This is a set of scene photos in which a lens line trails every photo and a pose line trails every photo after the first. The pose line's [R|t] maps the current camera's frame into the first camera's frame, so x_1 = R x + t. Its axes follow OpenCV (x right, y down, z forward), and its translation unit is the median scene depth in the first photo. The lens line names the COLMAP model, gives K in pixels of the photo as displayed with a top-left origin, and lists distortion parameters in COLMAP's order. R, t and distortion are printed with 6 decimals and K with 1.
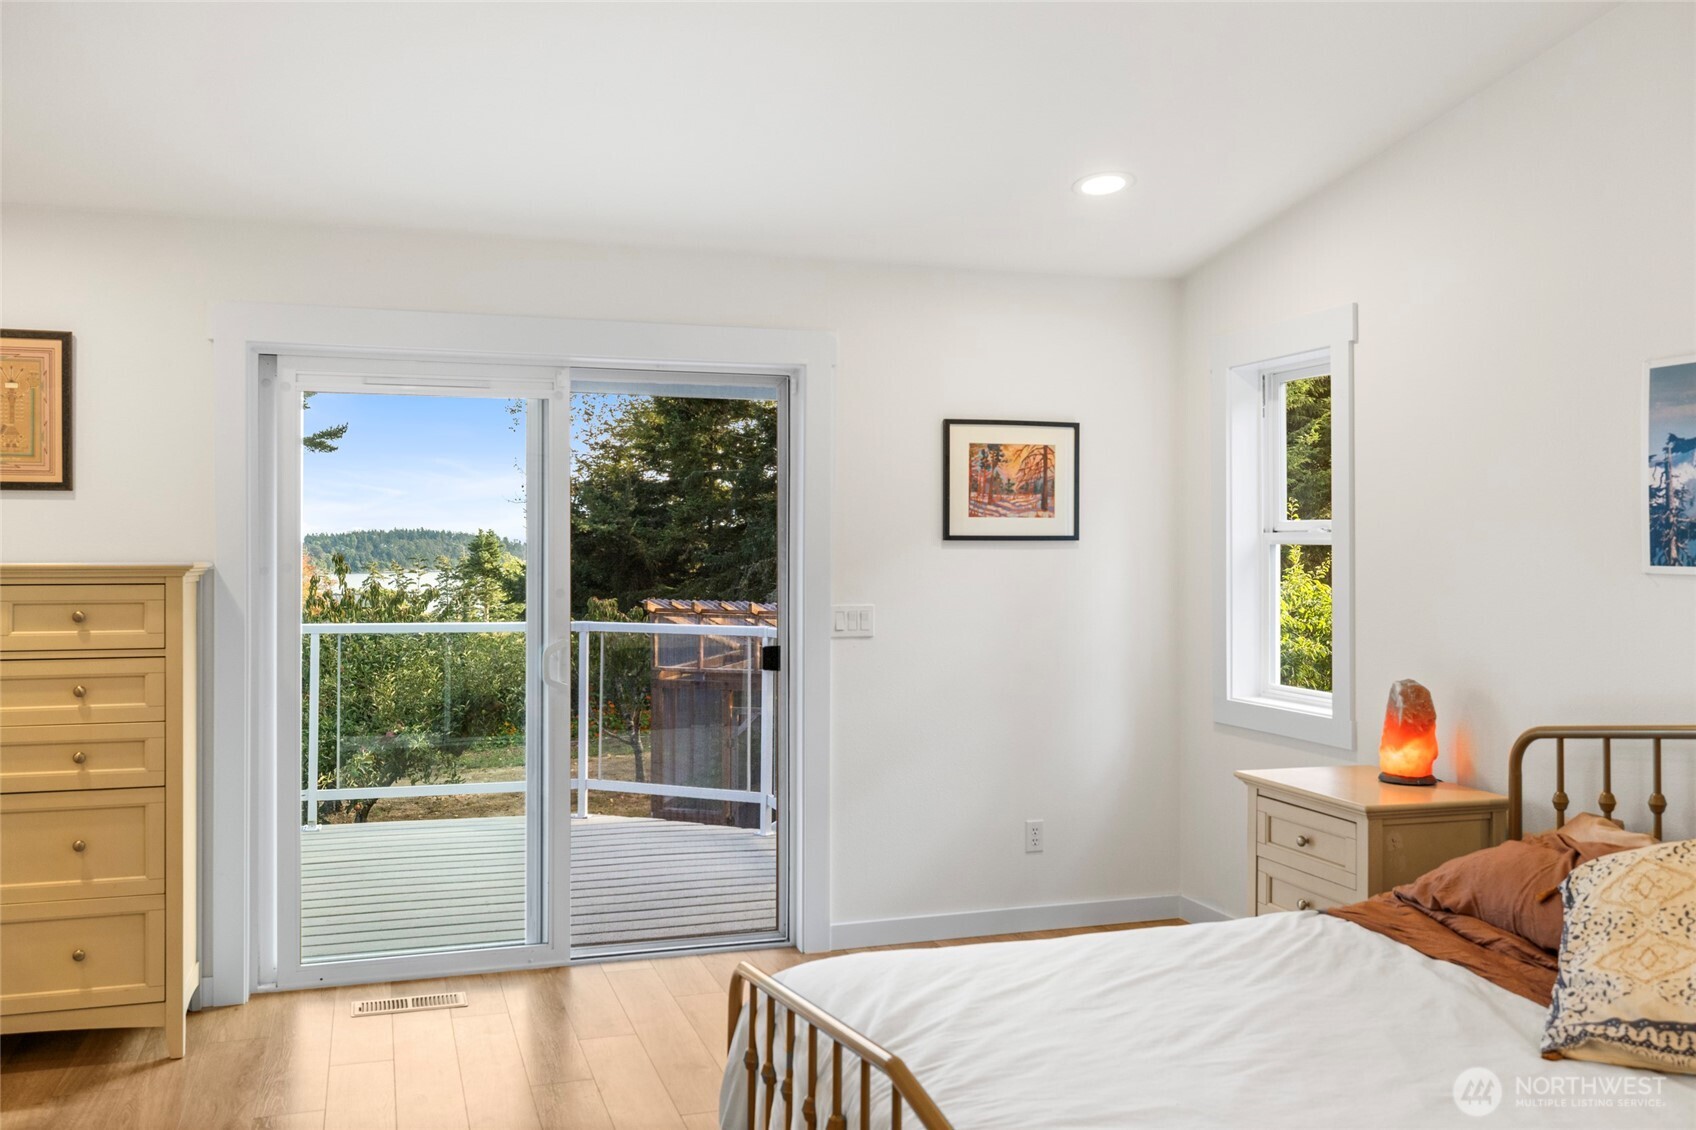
lens RADIAL K [[1427.4, 0, 845.7], [0, 1427.4, 552.0], [0, 0, 1]] dist [-0.007985, 0.000035]
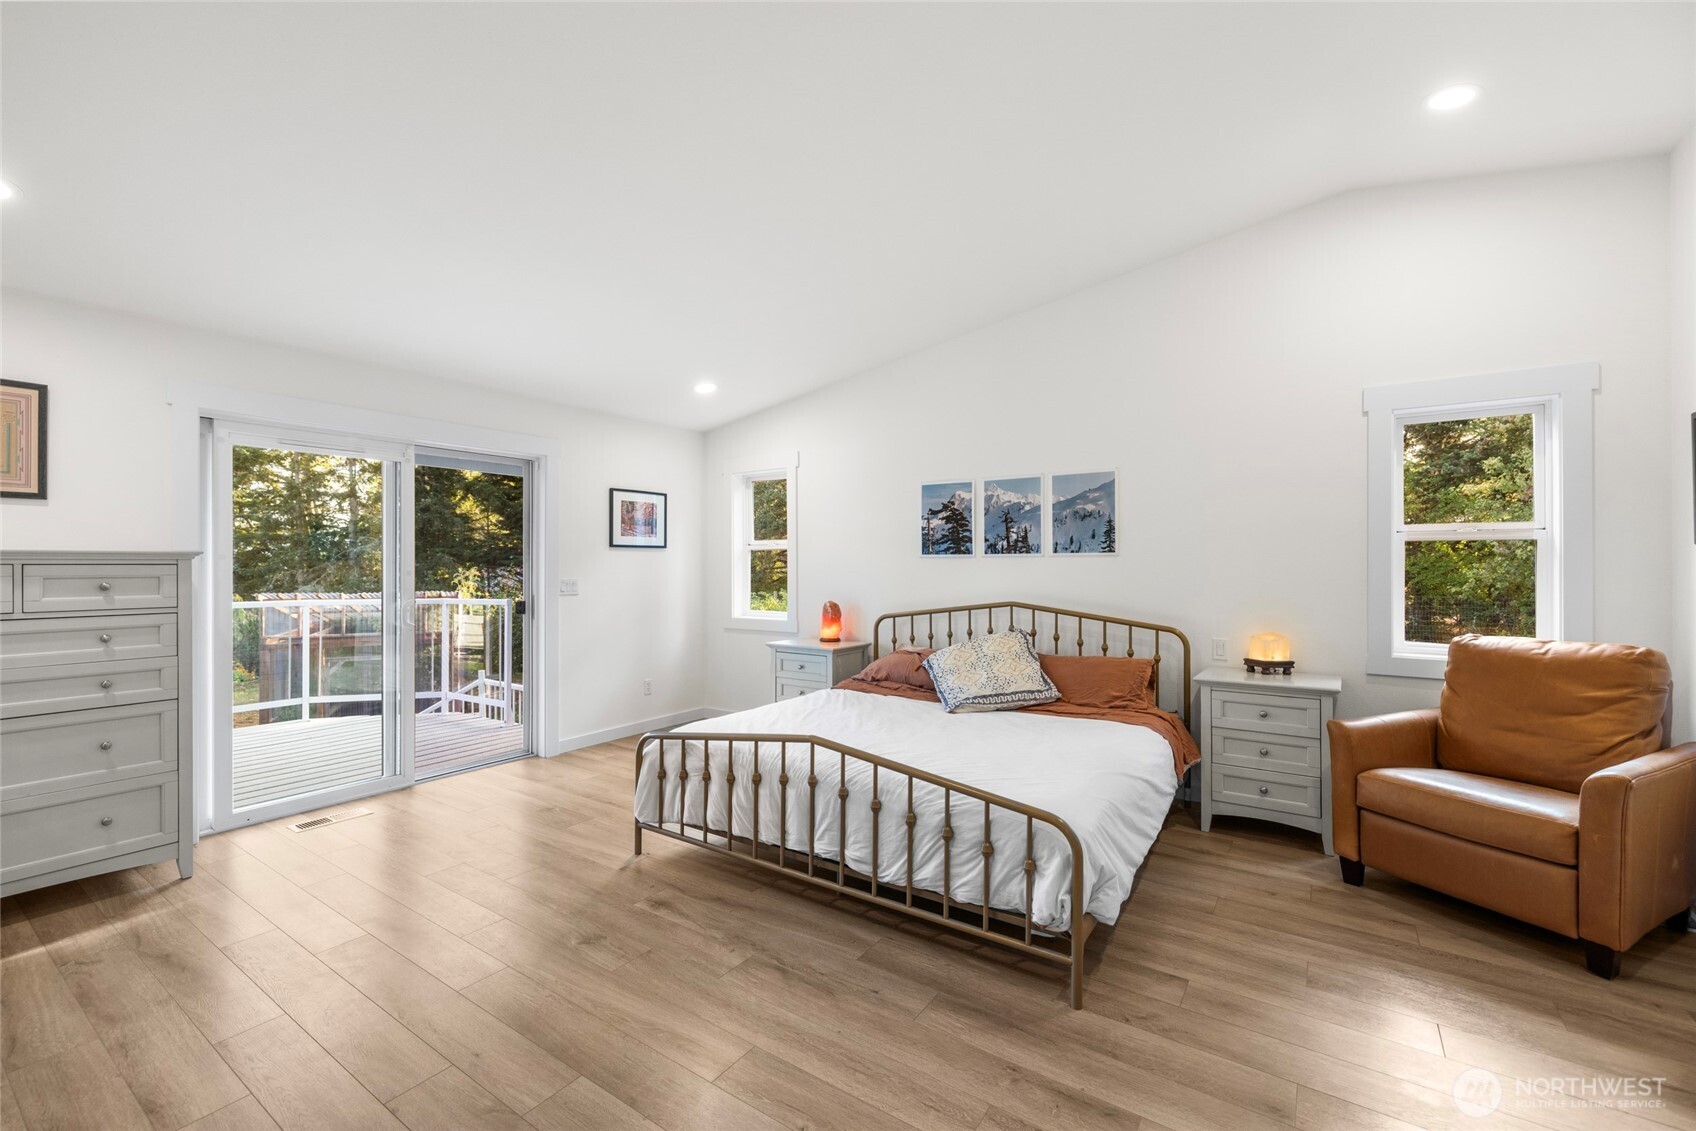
lens RADIAL K [[717.6, 0, 845.8], [0, 717.6, 565.8], [0, 0, 1]] dist [0.001404, -0.000407]
pose [[0.789581, -0.003901, 0.613634, -0.359612], [0.006022, 0.999981, -0.001392, 0.027307], [-0.613617, 0.004794, 0.789590, -0.032553]]
